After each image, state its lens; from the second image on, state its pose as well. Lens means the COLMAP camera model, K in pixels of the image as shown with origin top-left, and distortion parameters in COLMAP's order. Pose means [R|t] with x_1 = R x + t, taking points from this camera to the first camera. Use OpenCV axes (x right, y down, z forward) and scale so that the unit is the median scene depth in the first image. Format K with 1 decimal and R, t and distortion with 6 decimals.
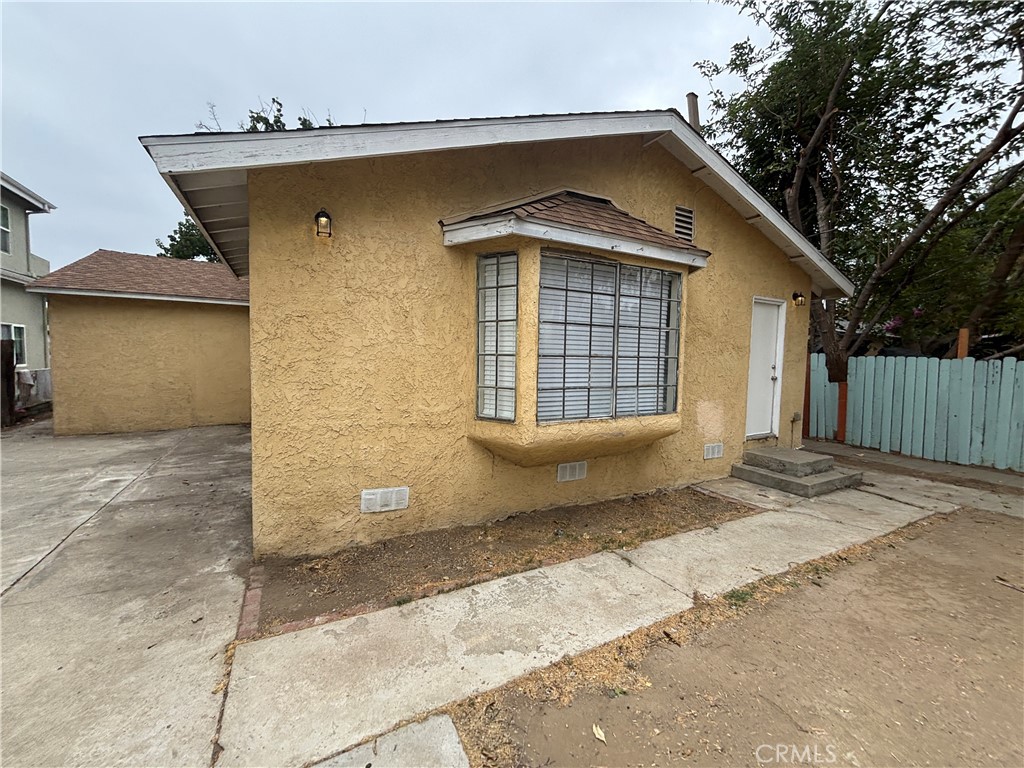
lens RADIAL K [[412.7, 0, 516.3], [0, 412.7, 382.1], [0, 0, 1]] dist [0.004469, -0.000052]
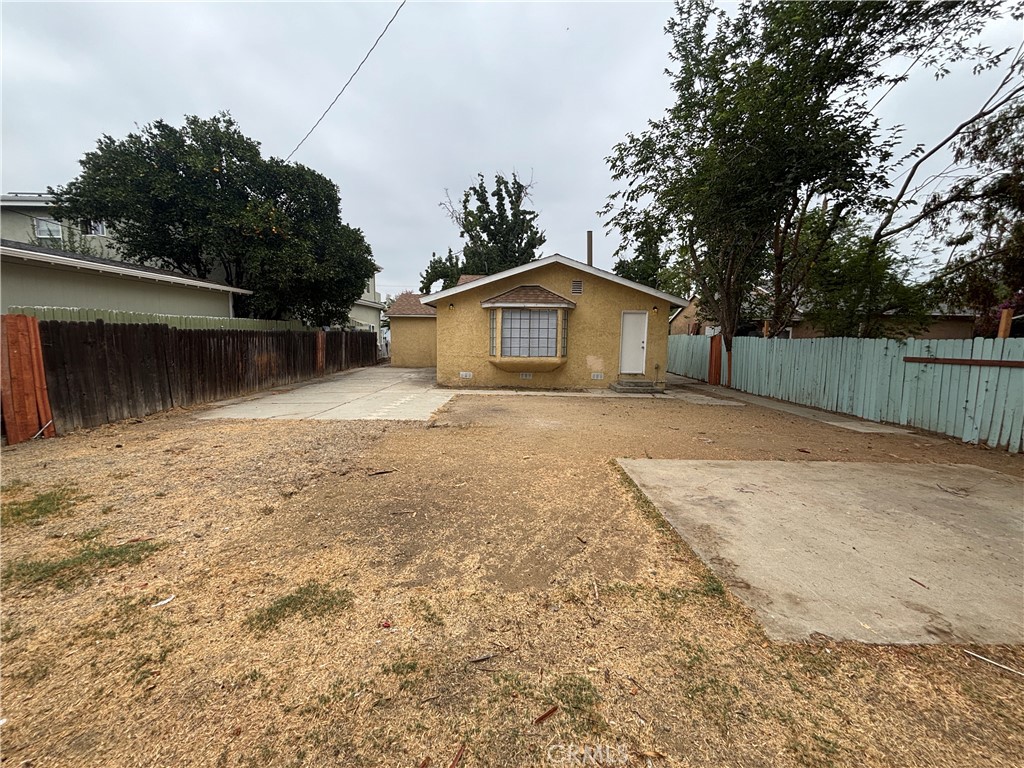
lens RADIAL K [[412.2, 0, 511.9], [0, 412.2, 382.3], [0, 0, 1]] dist [0.001677, -0.000481]
pose [[0.881276, 0.045982, -0.470359, 1.566803], [-0.024486, 0.998361, 0.051721, 0.117327], [0.471967, -0.034063, 0.880958, -1.832186]]
